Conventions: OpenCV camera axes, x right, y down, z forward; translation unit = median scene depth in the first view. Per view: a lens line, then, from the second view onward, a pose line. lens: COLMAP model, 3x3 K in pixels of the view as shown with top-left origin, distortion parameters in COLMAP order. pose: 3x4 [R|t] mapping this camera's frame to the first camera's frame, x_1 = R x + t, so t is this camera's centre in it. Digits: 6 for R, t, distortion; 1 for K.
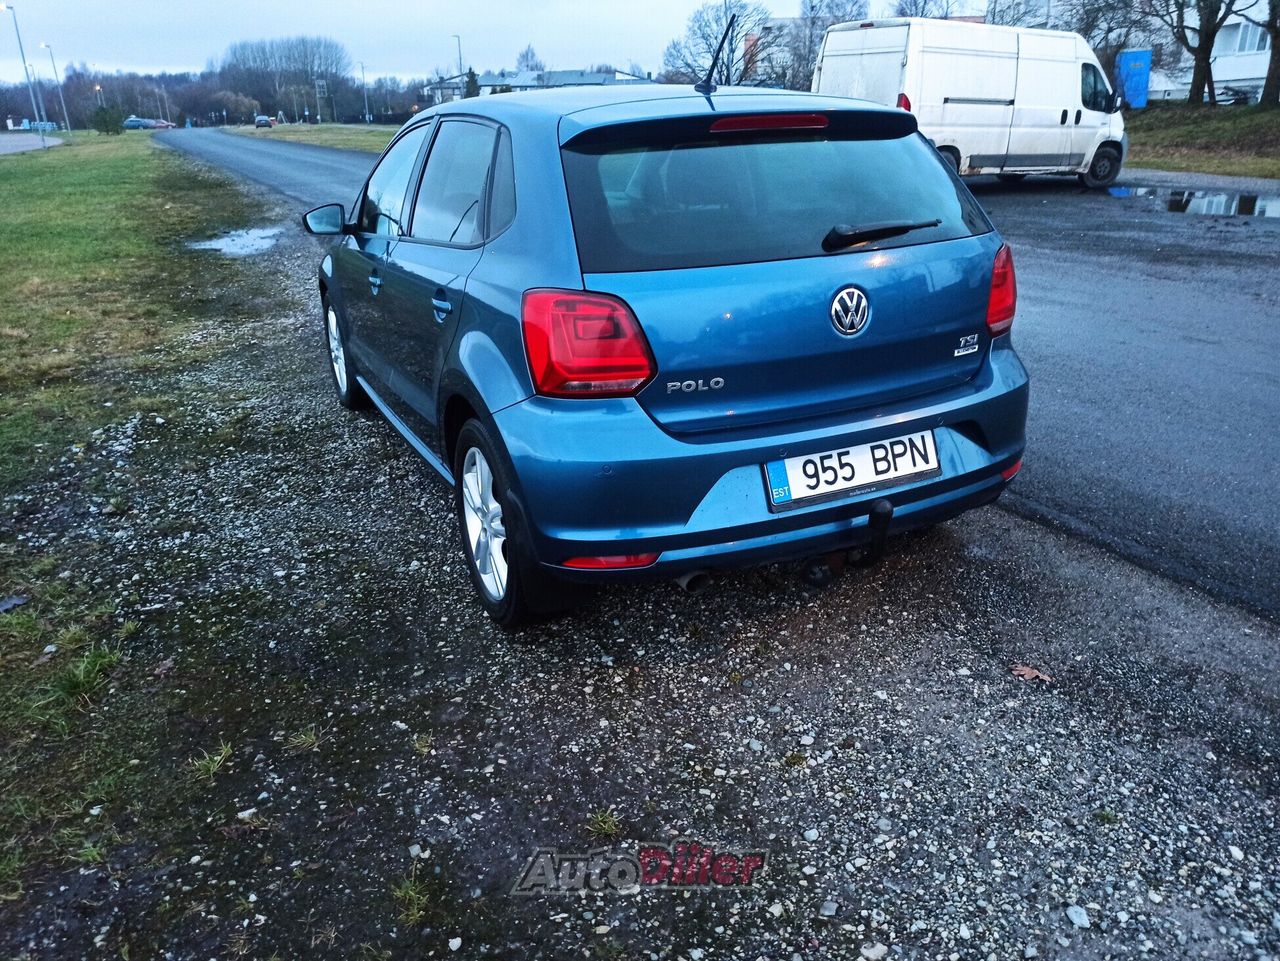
lens RADIAL K [[950.0, 0, 649.0], [0, 950.0, 478.4], [0, 0, 1]] dist [0.039757, -0.020736]
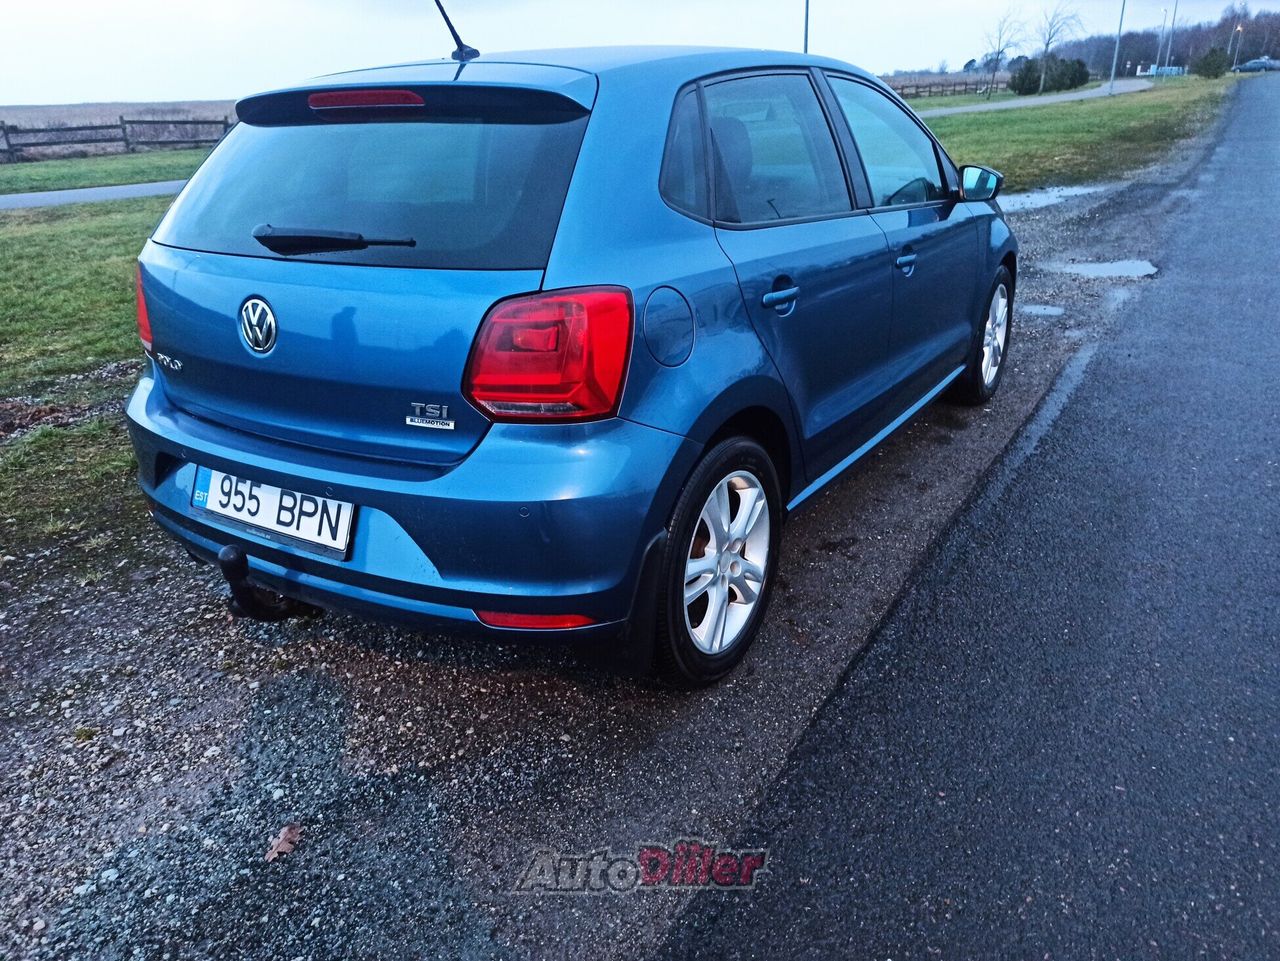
lens RADIAL K [[950.0, 0, 645.7], [0, 950.0, 484.3], [0, 0, 1]] dist [0.039757, -0.020736]
pose [[0.517594, 0.328282, -0.790144, 1.078044], [-0.283647, 0.937082, 0.203524, -0.305071], [0.807243, 0.118779, 0.578145, 0.774190]]
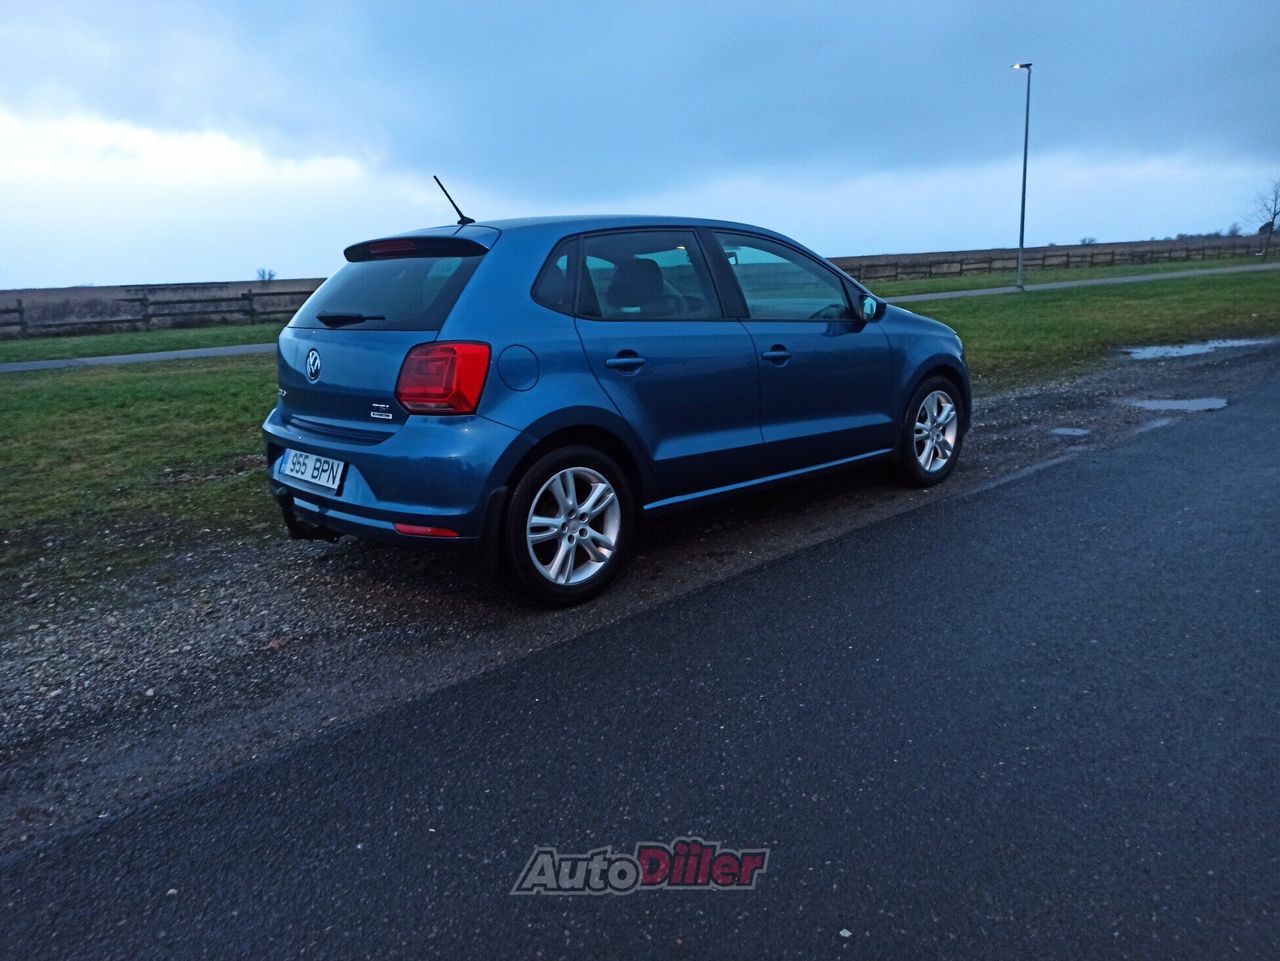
lens RADIAL K [[950.0, 0, 639.7], [0, 950.0, 483.6], [0, 0, 1]] dist [0.039757, -0.020736]
pose [[0.277687, 0.220362, -0.935057, 1.777352], [-0.310726, 0.941618, 0.129631, -0.346972], [0.909032, 0.254550, 0.329947, 0.983767]]
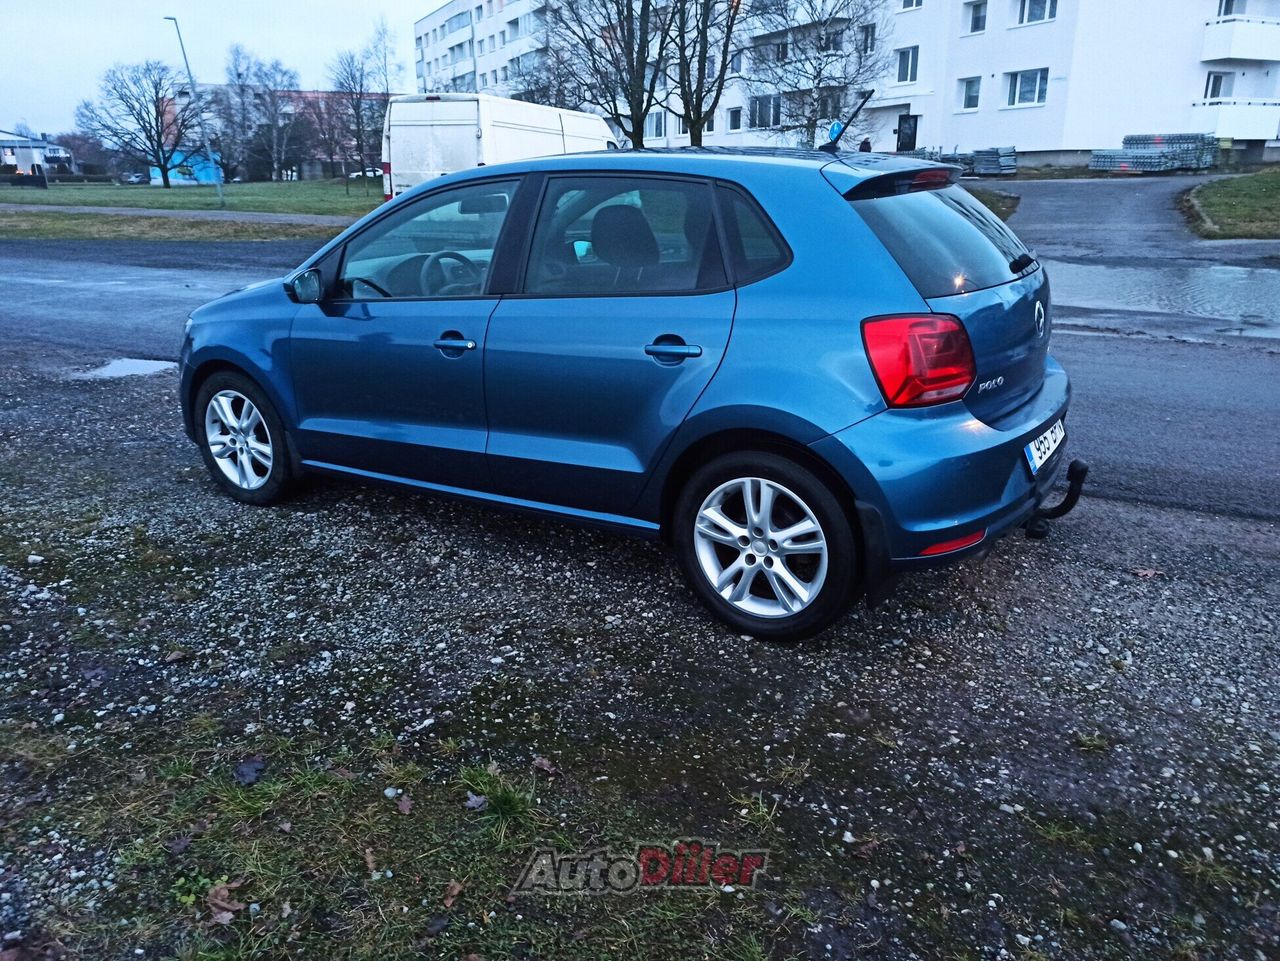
lens RADIAL K [[950.0, 0, 649.7], [0, 950.0, 481.6], [0, 0, 1]] dist [0.039757, -0.020736]
pose [[0.849025, -0.154678, 0.505205, -0.888005], [0.186190, 0.982439, -0.012110, -0.039792], [-0.494460, 0.104346, 0.862914, 0.163599]]
